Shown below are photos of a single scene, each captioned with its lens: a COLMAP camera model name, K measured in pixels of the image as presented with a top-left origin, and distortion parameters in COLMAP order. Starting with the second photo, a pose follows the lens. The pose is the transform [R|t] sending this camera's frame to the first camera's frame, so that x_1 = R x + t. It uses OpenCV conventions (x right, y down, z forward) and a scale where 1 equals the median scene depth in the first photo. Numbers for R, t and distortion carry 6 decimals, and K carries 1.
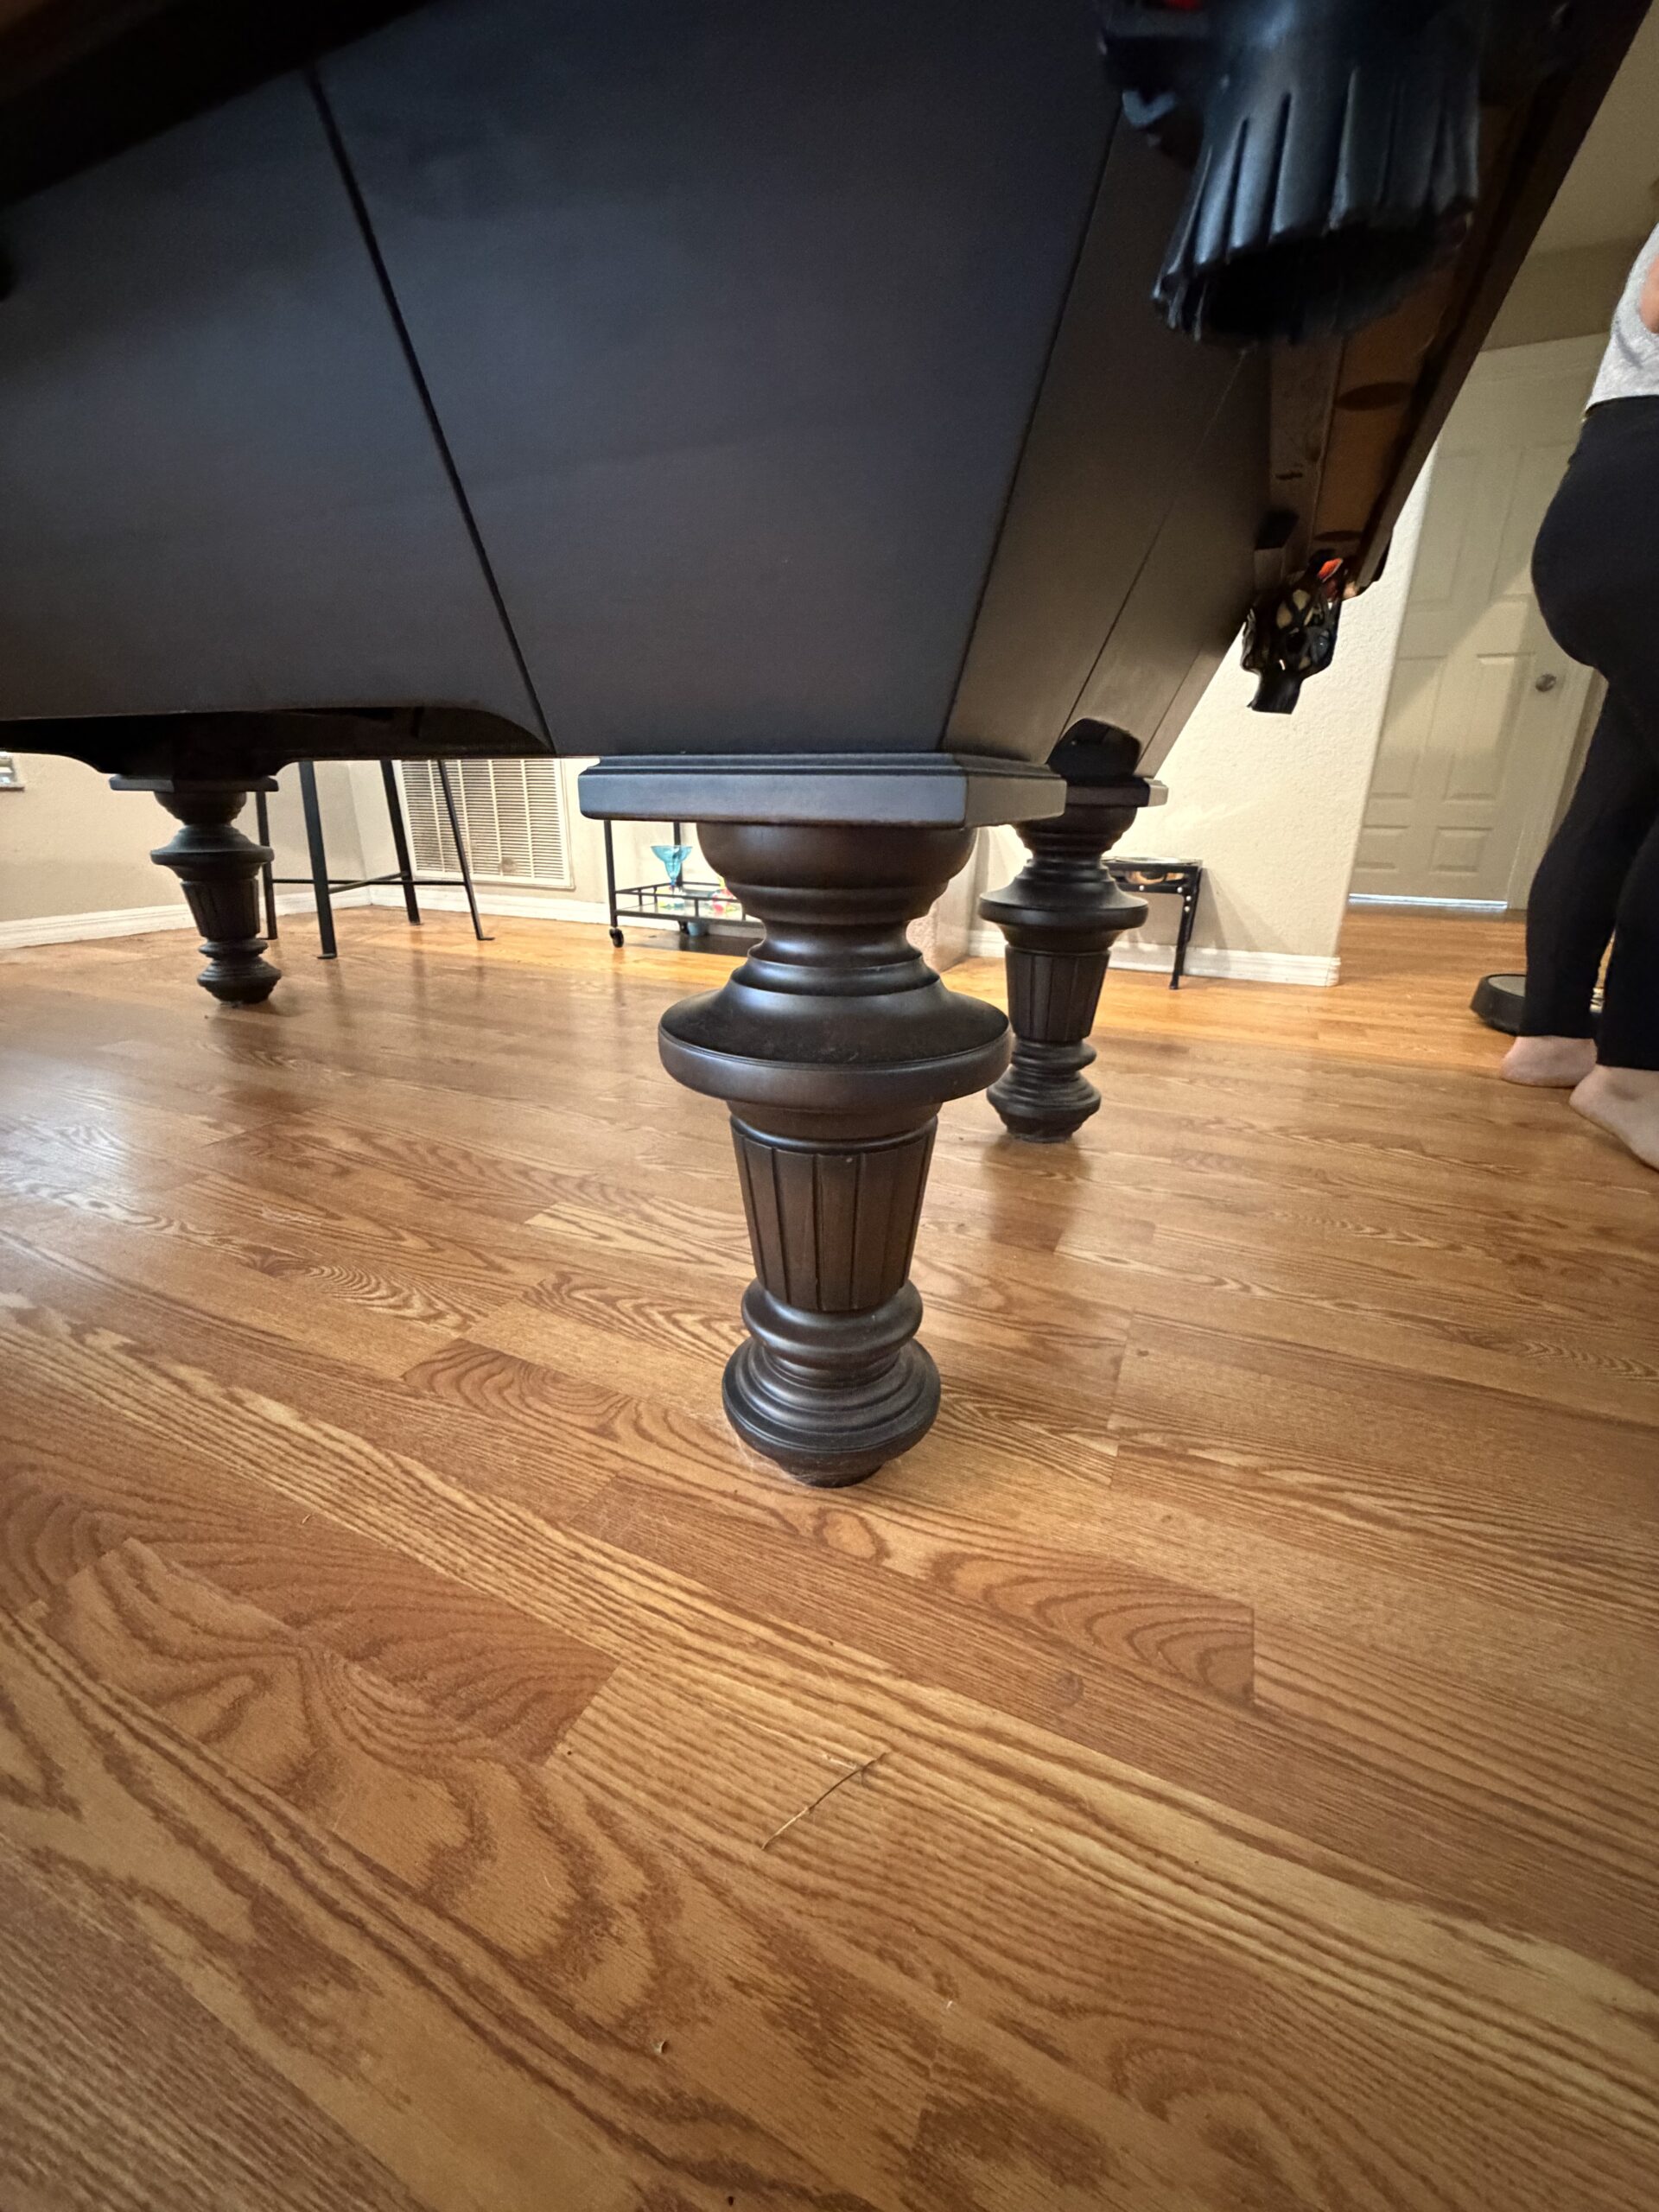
lens RADIAL K [[879.1, 0, 831.1], [0, 879.1, 1102.7], [0, 0, 1]] dist [0.000110, -0.000419]
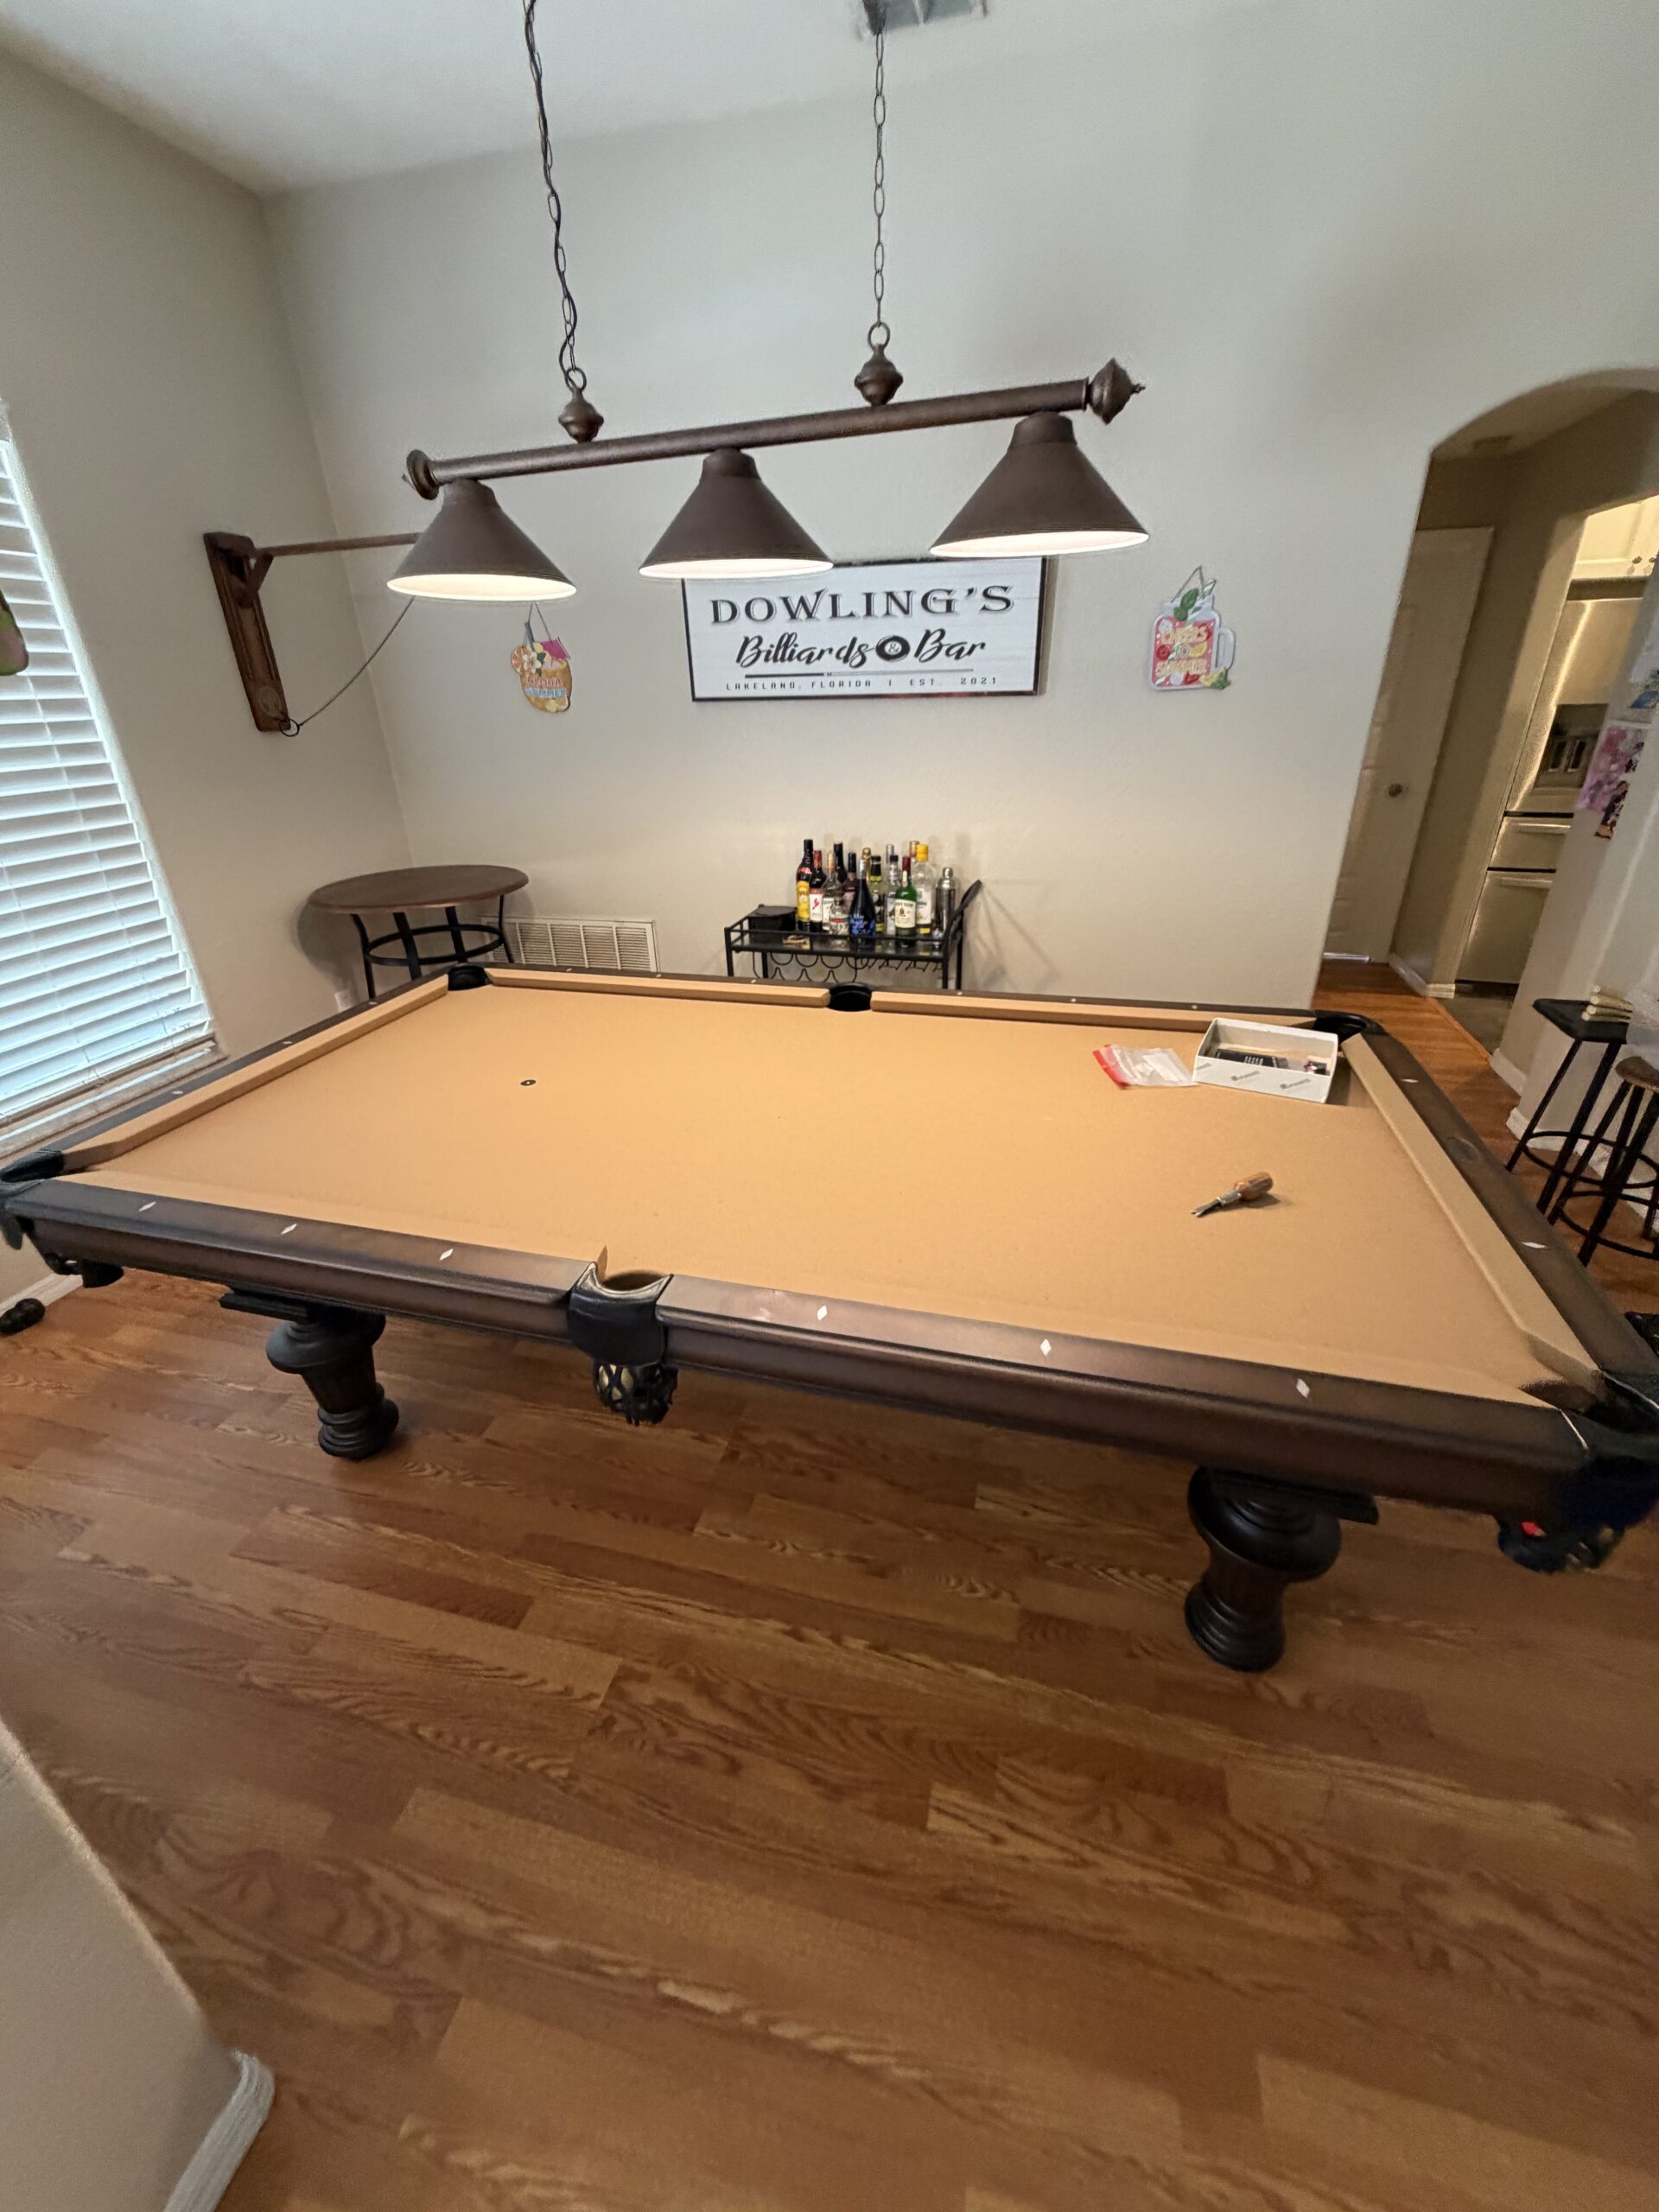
lens RADIAL K [[879.0, 0, 834.6], [0, 879.0, 1098.5], [0, 0, 1]] dist [-0.001309, -0.000291]
pose [[0.984255, -0.107049, 0.140652, -1.420748], [0.092325, 0.989925, 0.107348, -1.634310], [-0.150726, -0.092672, 0.984222, -1.169124]]
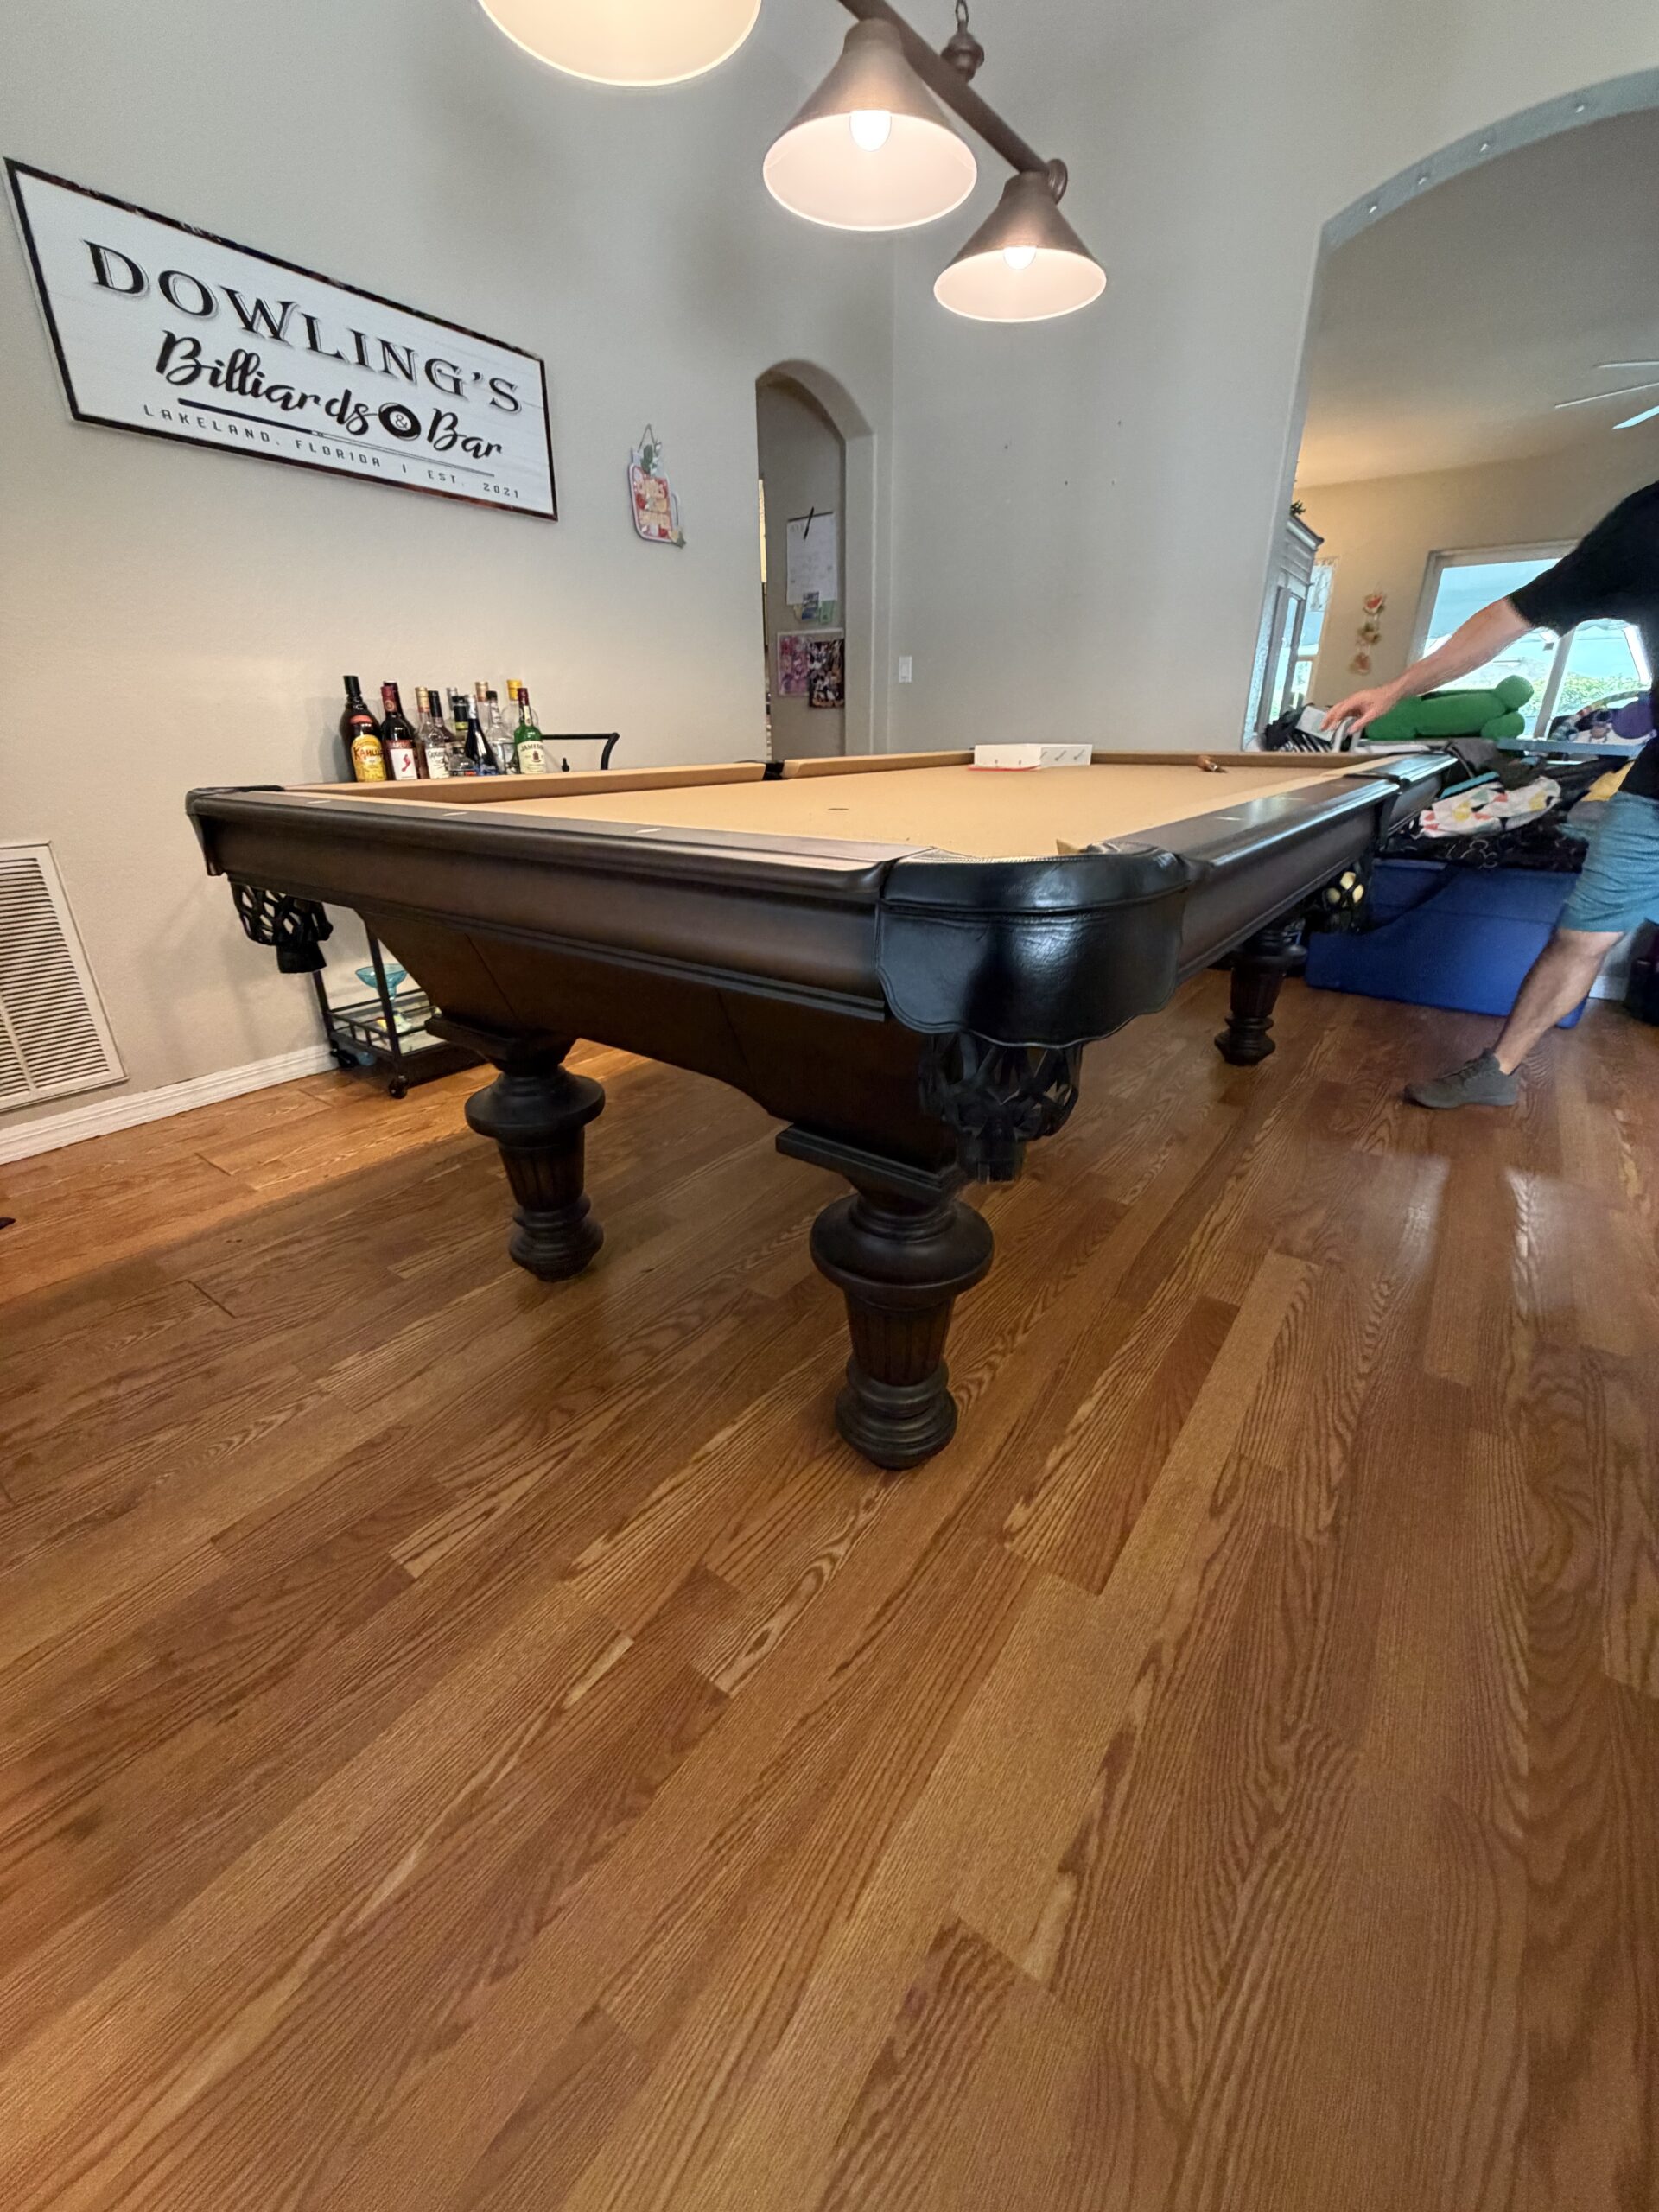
lens RADIAL K [[878.3, 0, 830.5], [0, 878.3, 1098.3], [0, 0, 1]] dist [-0.000754, -0.000451]
pose [[0.198970, -0.393811, 0.897398, -4.554326], [0.336702, 0.887435, 0.314786, -1.501853], [-0.920349, 0.239523, 0.309170, 1.789405]]
